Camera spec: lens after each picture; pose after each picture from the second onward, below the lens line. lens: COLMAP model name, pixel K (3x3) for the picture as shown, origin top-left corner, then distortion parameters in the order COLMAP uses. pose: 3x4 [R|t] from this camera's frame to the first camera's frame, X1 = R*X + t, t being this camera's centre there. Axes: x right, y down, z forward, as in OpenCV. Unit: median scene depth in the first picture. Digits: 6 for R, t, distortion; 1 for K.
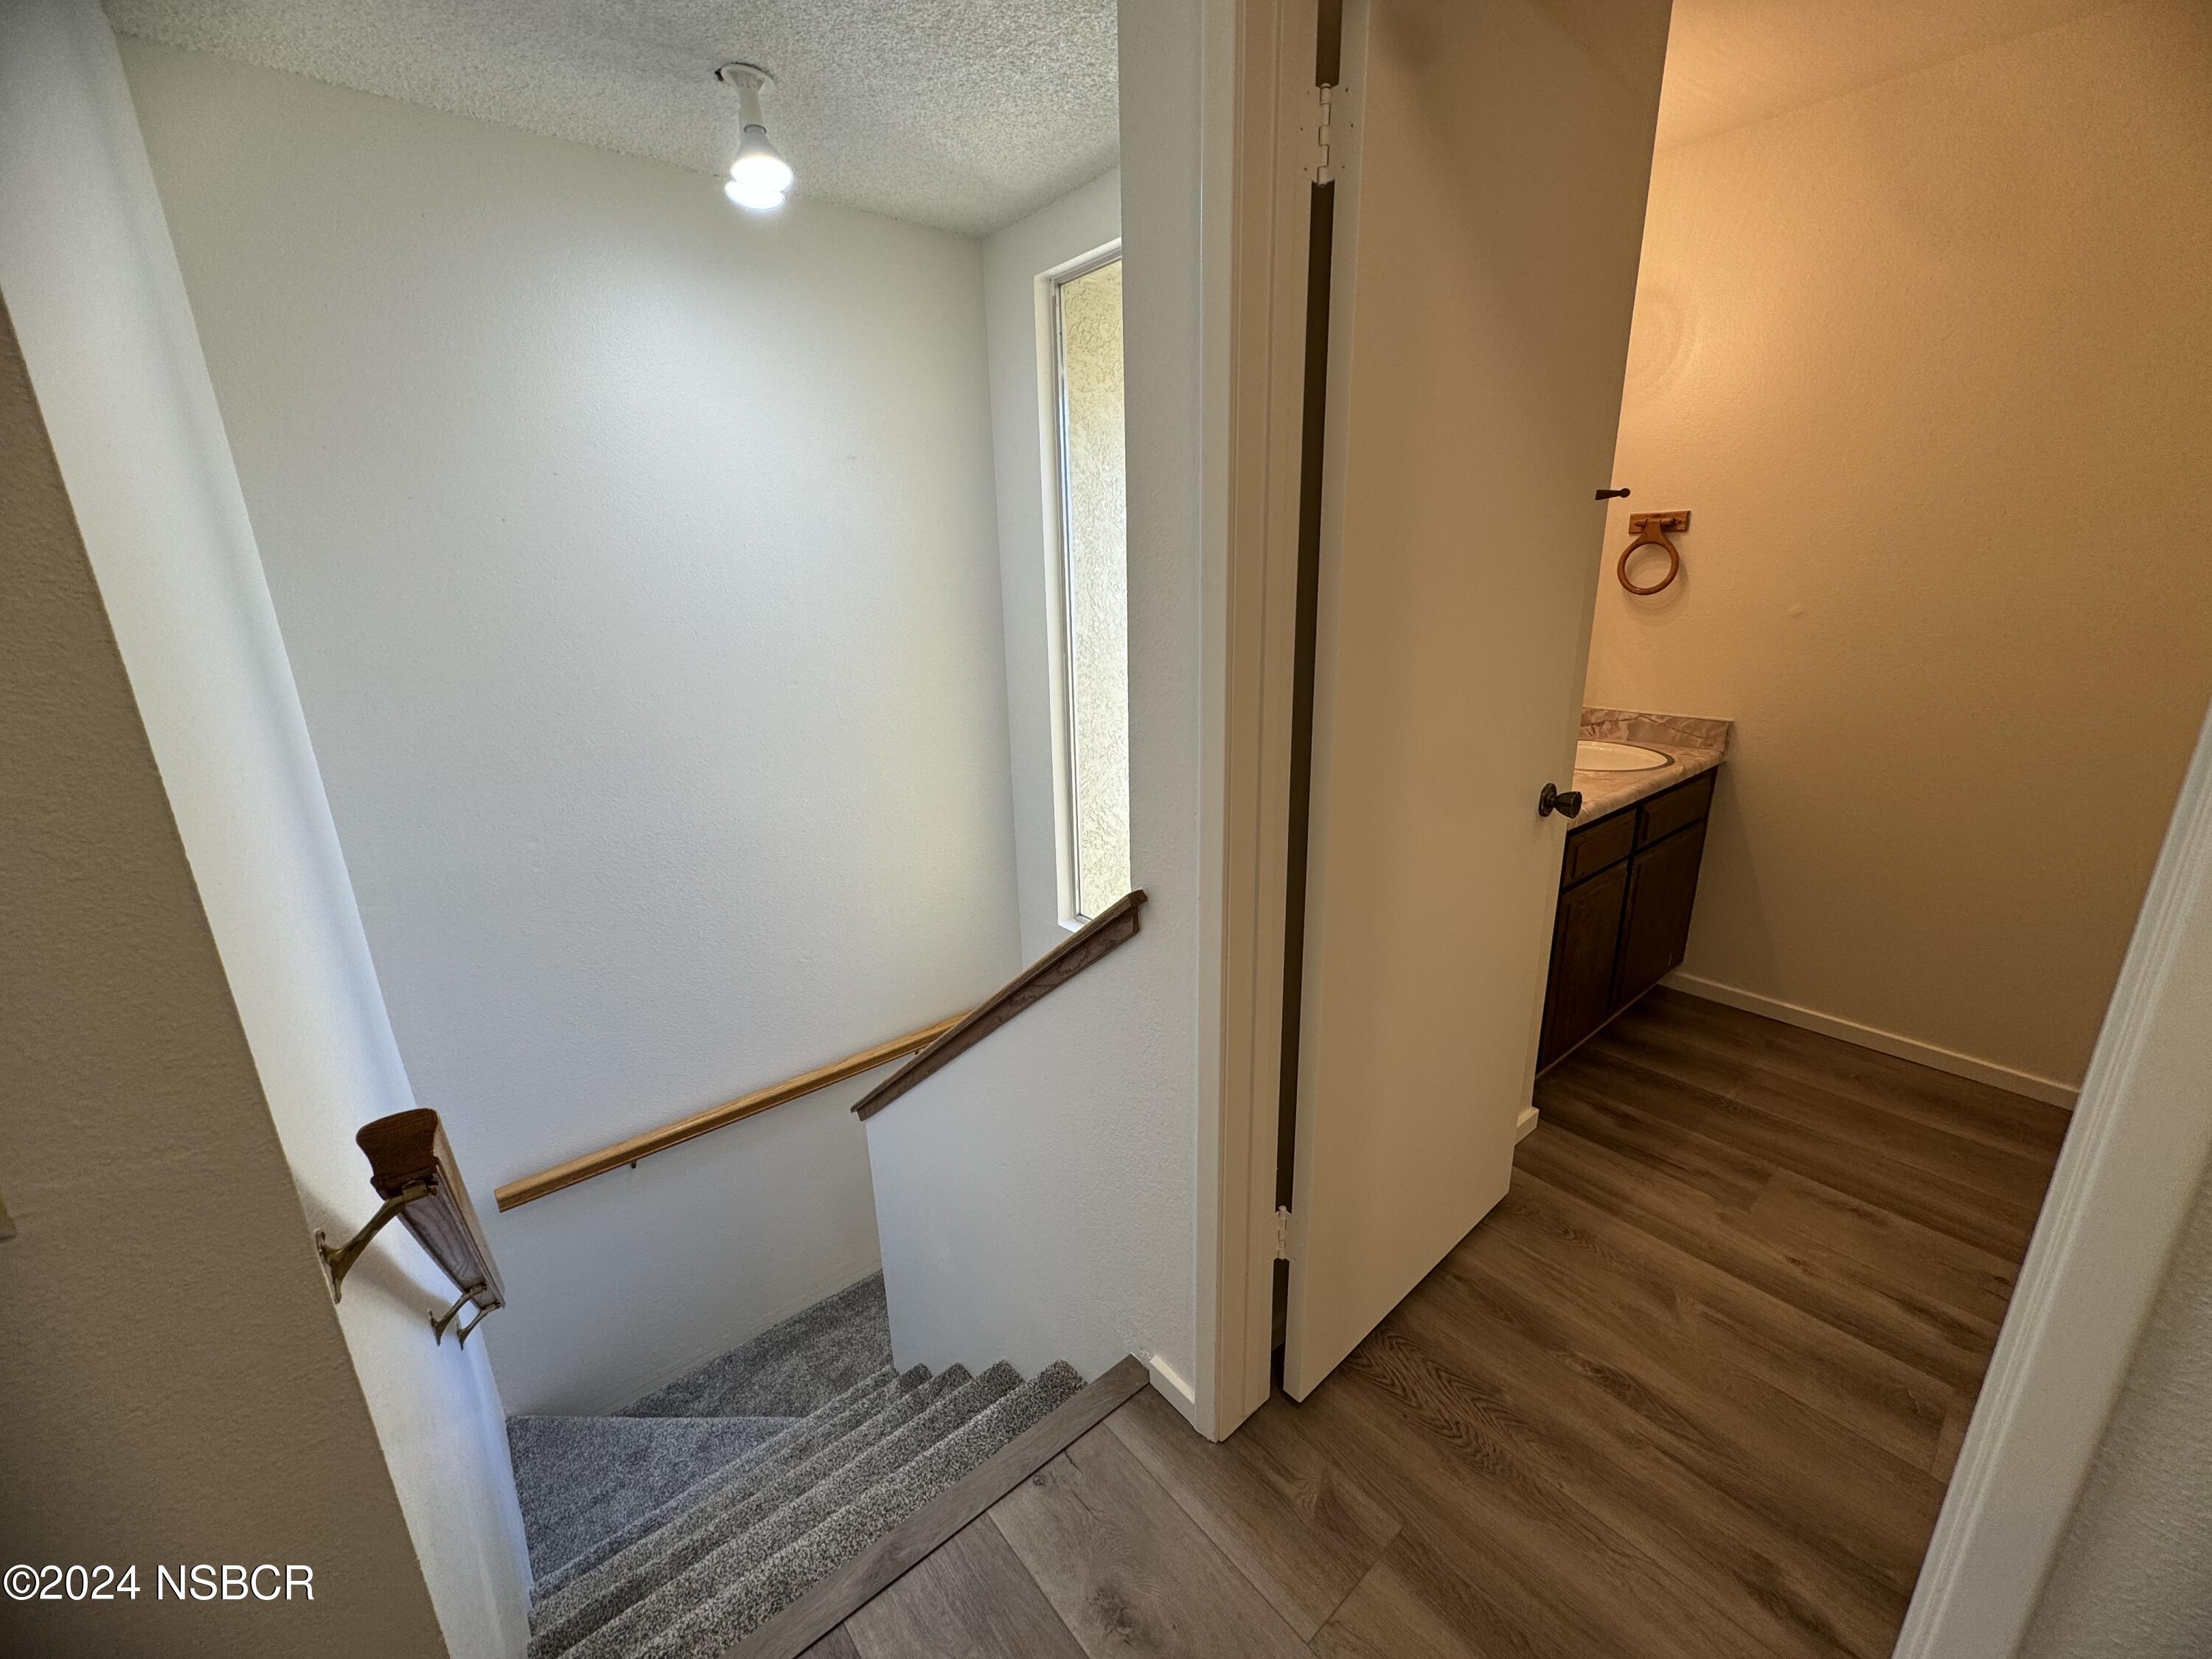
lens RADIAL K [[884.7, 0, 1105.8], [0, 884.7, 829.0], [0, 0, 1]] dist [0.000608, -0.000526]
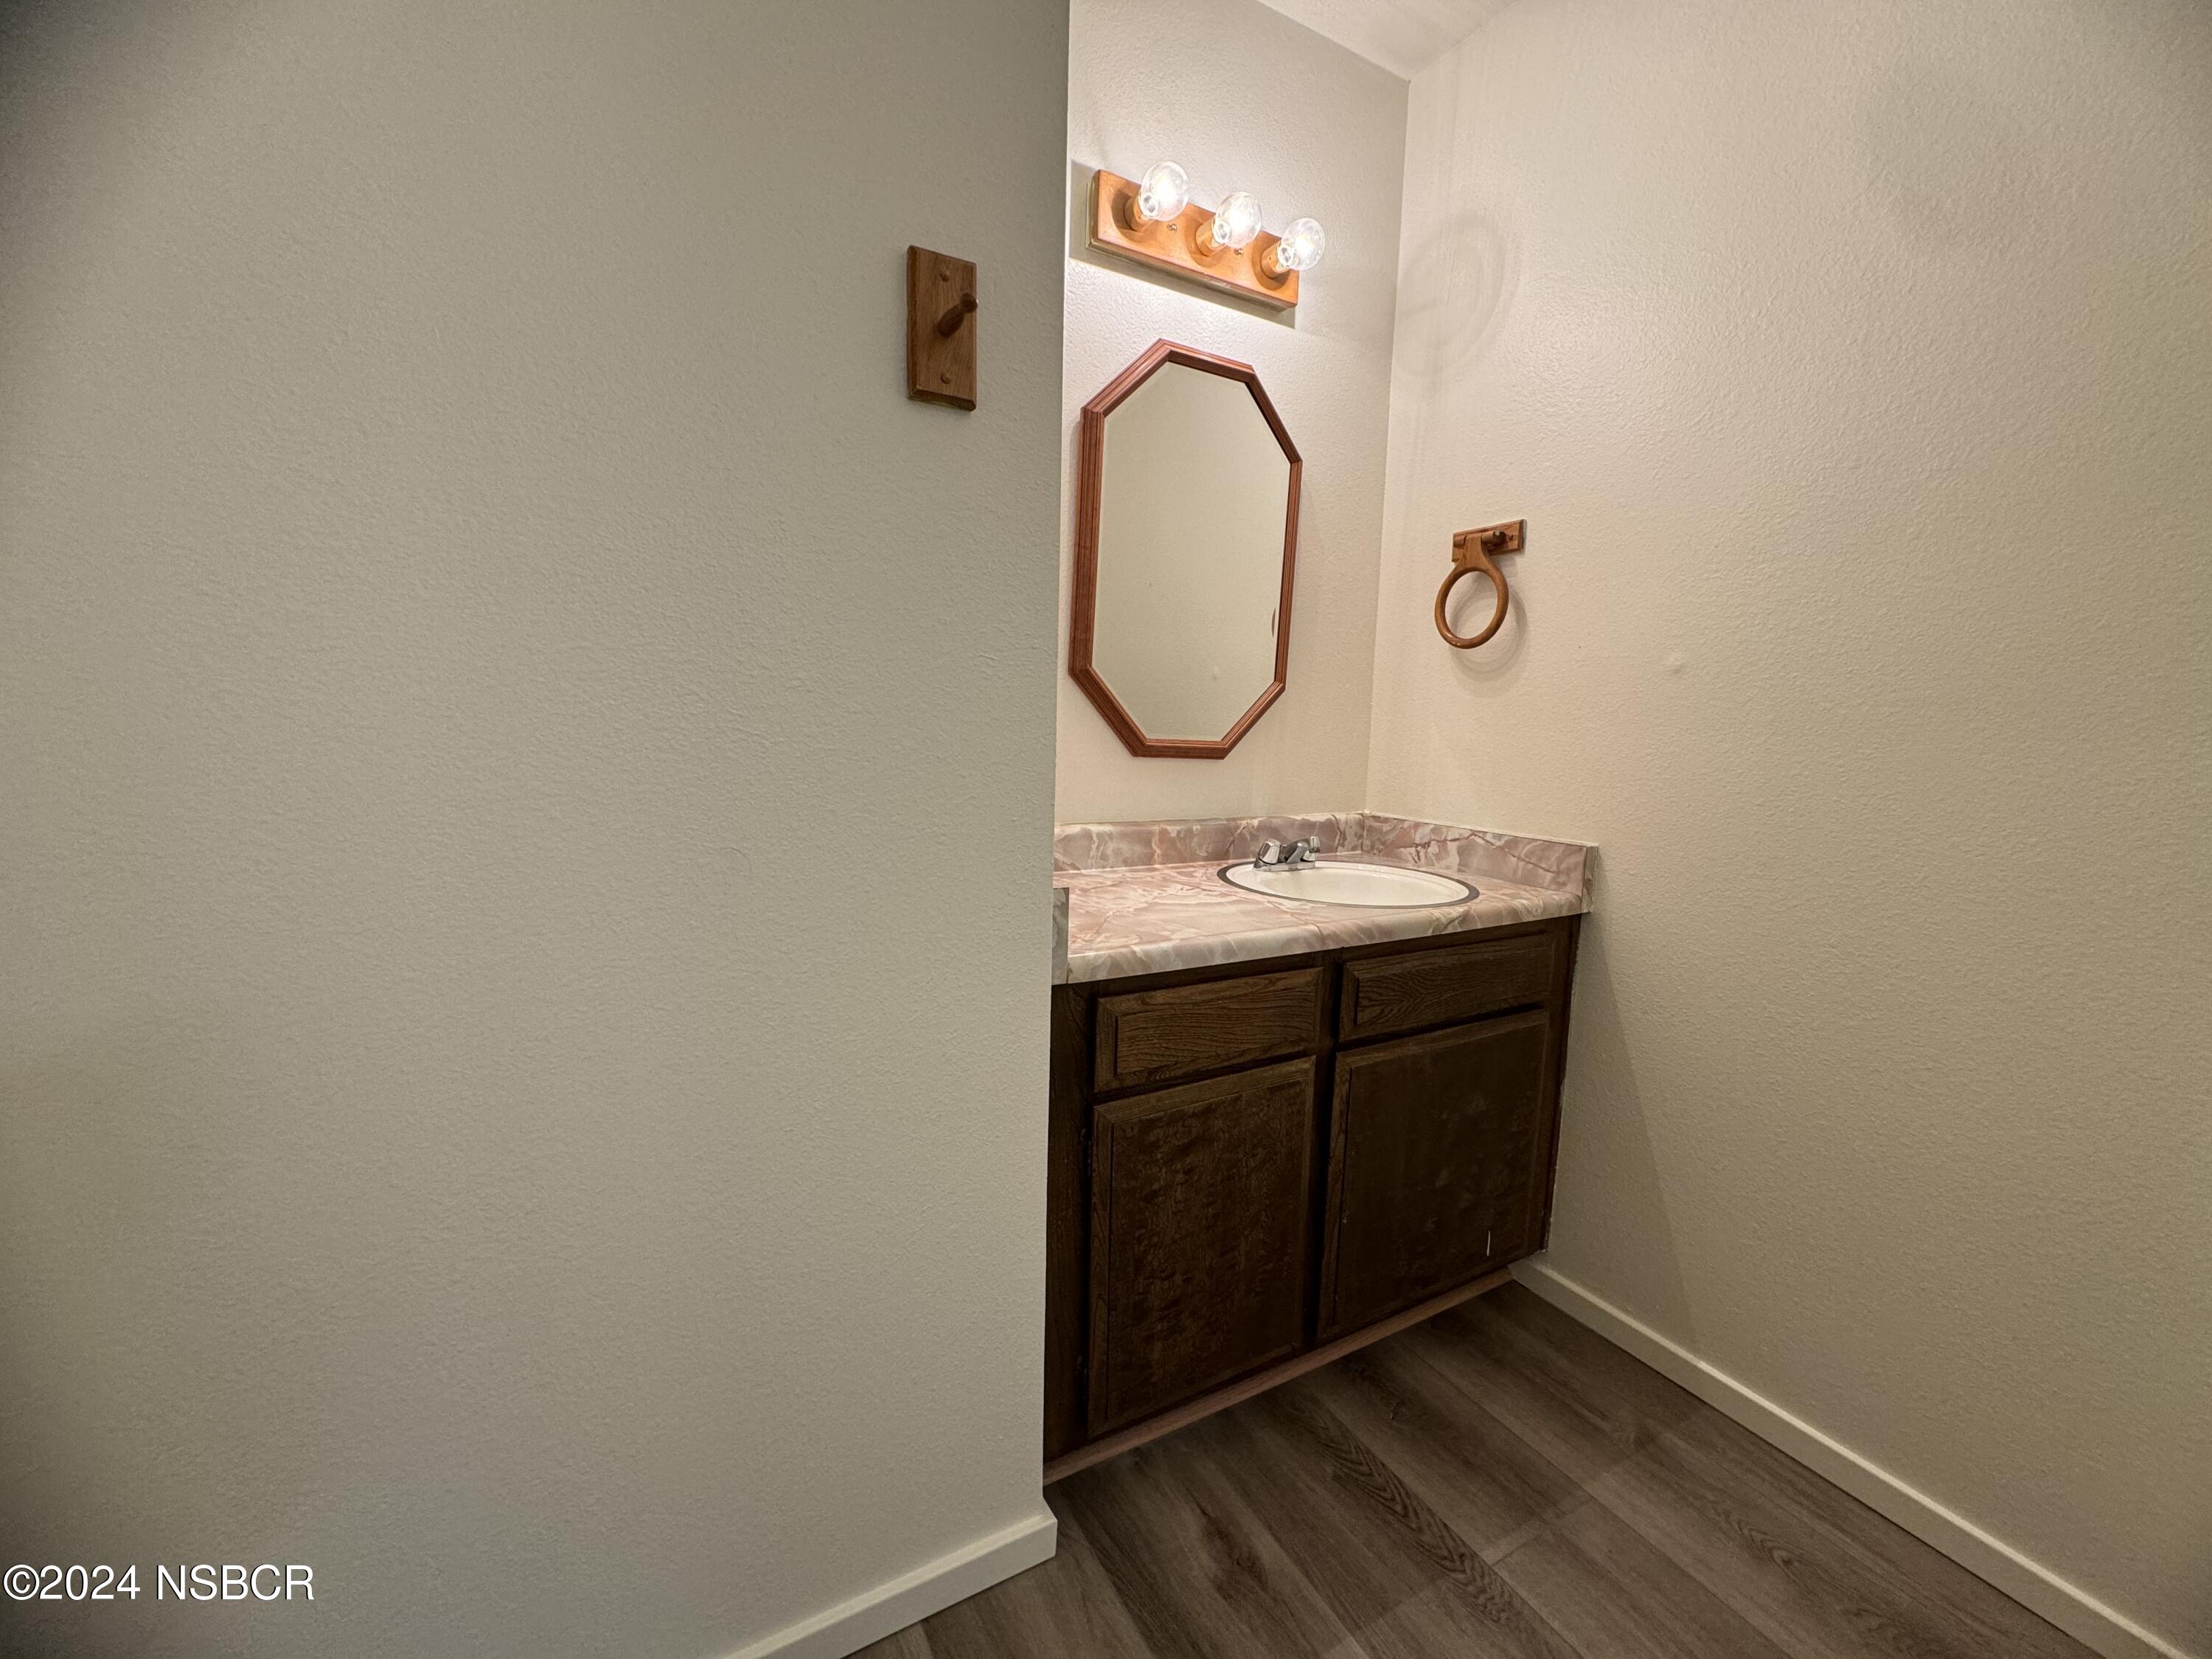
lens RADIAL K [[884.7, 0, 1105.8], [0, 884.7, 829.0], [0, 0, 1]] dist [0.000608, -0.000526]
pose [[0.981900, 0.073932, -0.174376, 0.484468], [-0.100536, 0.983708, -0.149035, -0.009904], [0.160517, 0.163868, 0.973335, 0.355206]]
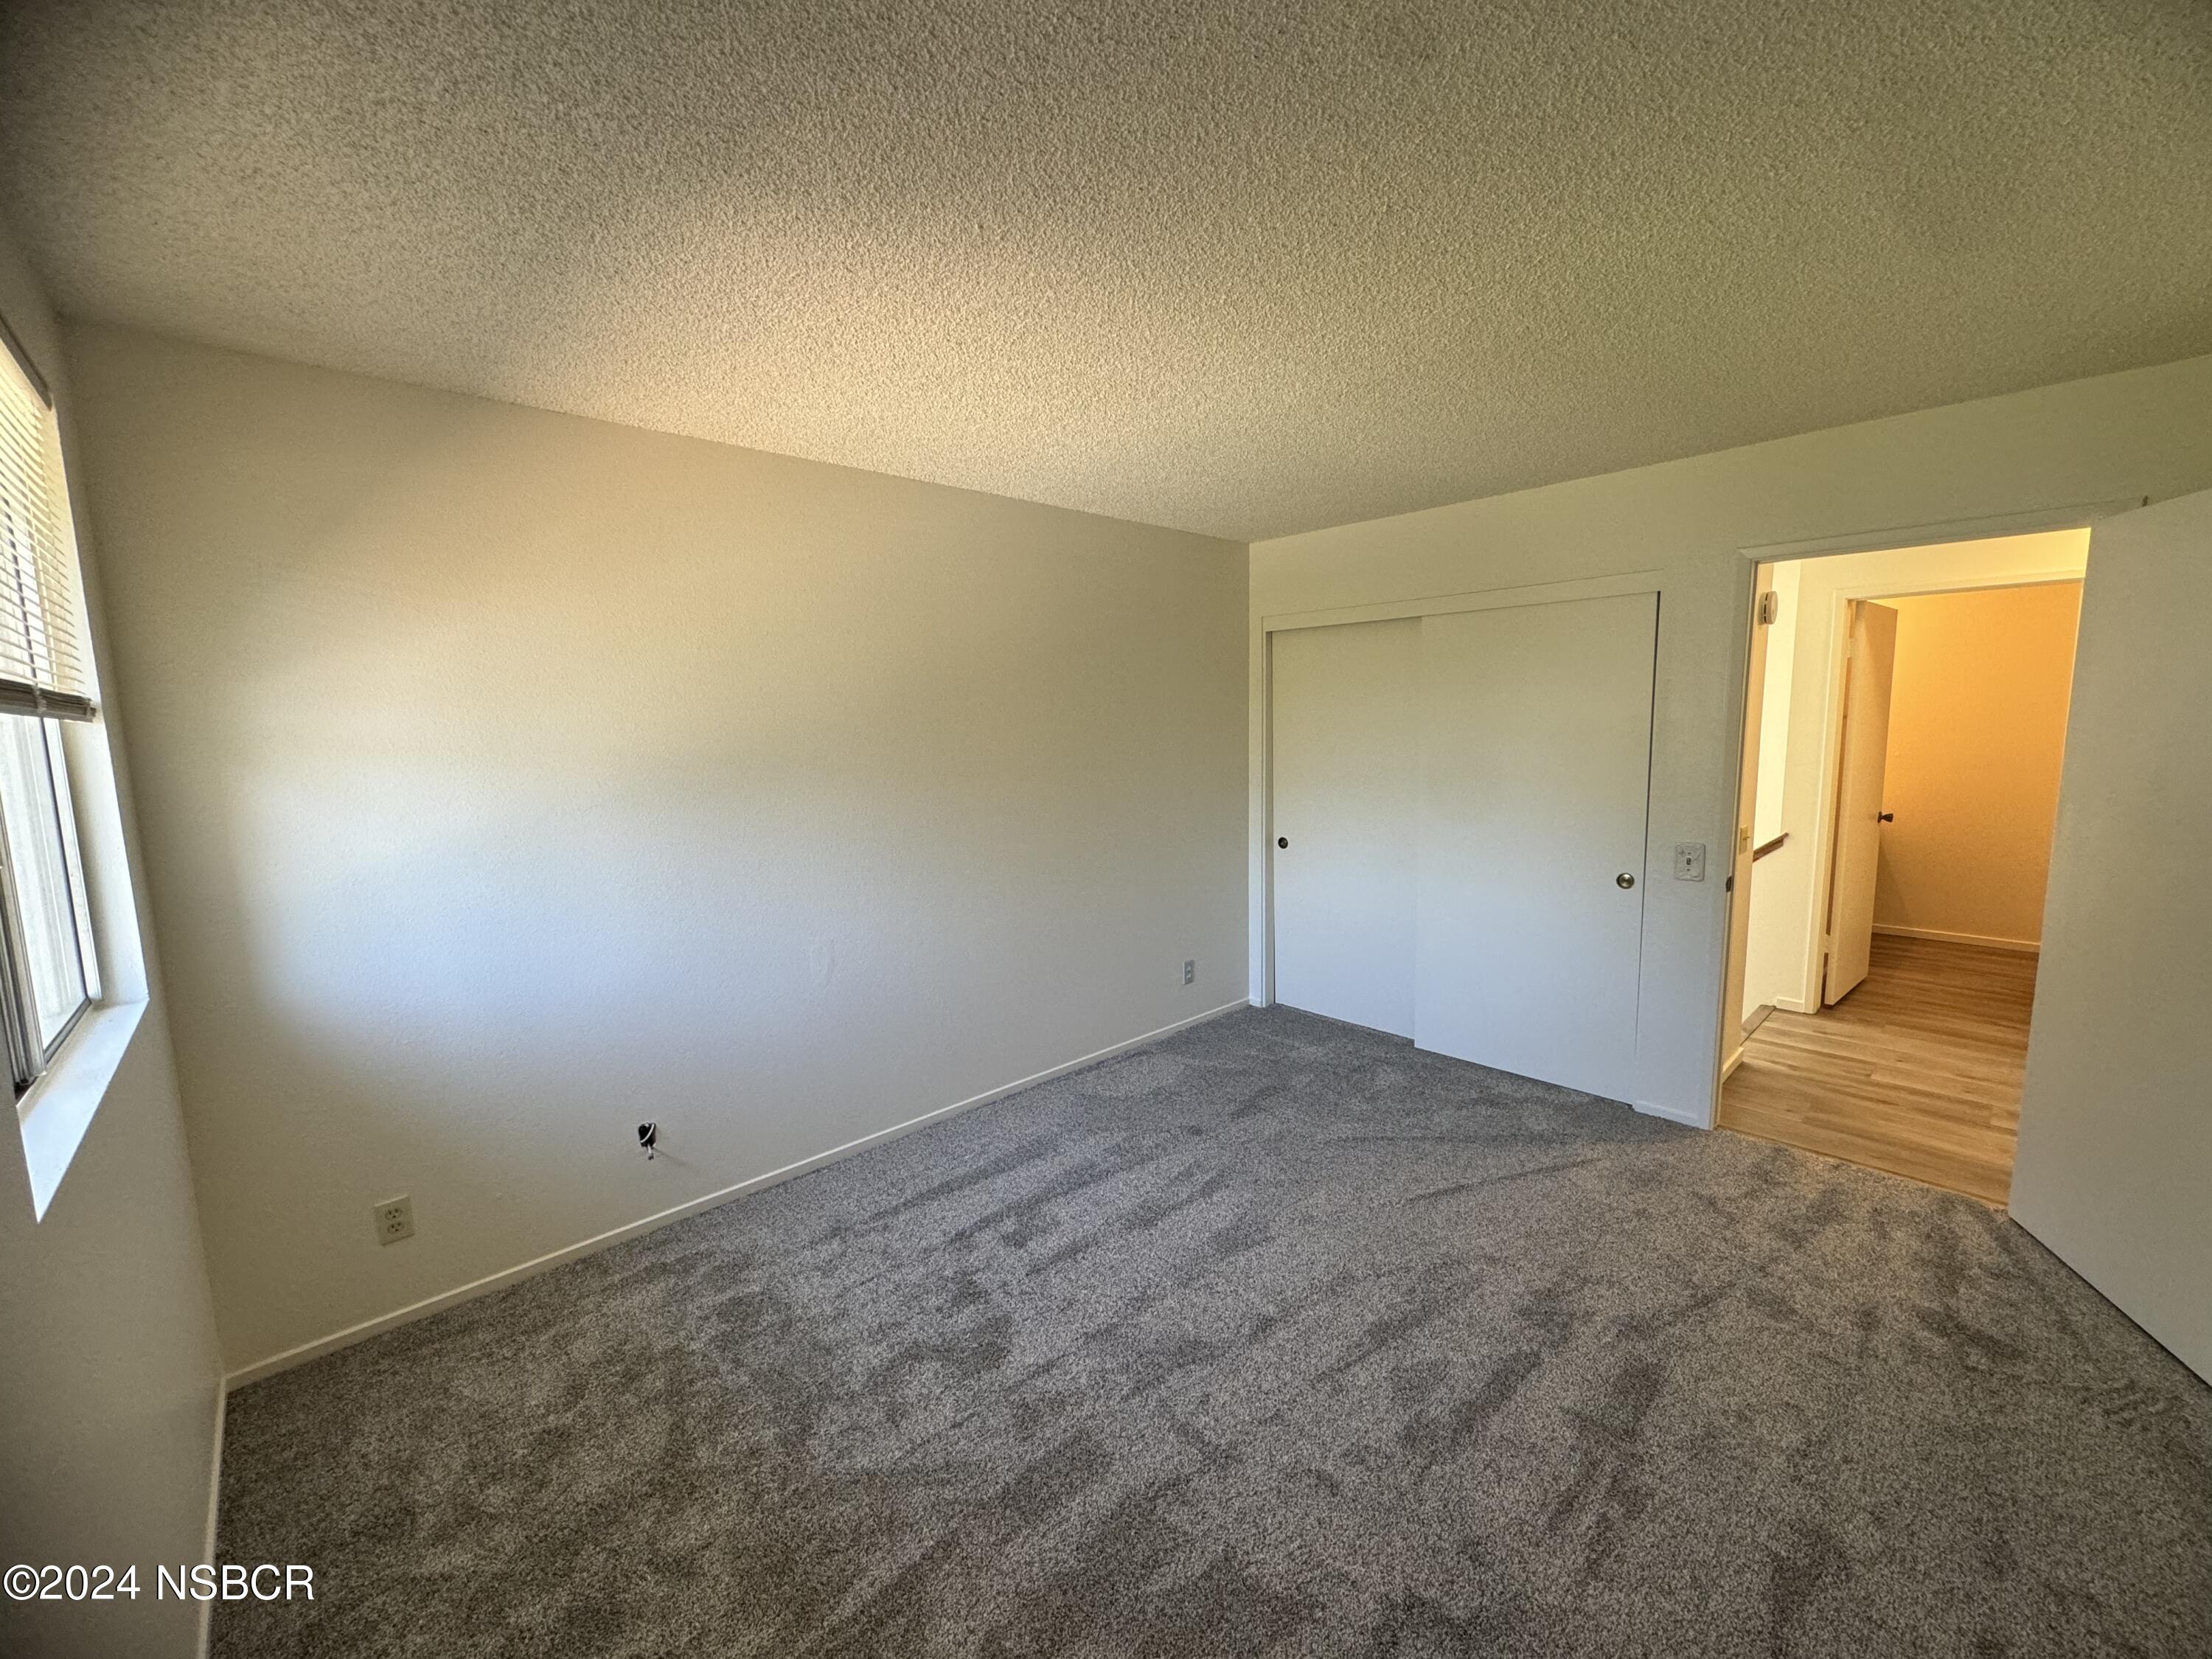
lens RADIAL K [[884.7, 0, 1105.8], [0, 884.7, 829.0], [0, 0, 1]] dist [0.000608, -0.000526]
pose [[0.997261, 0.005619, 0.073754, -1.500769], [0.007313, 0.984736, -0.173903, 0.333032], [-0.073605, 0.173966, 0.981997, -1.152324]]
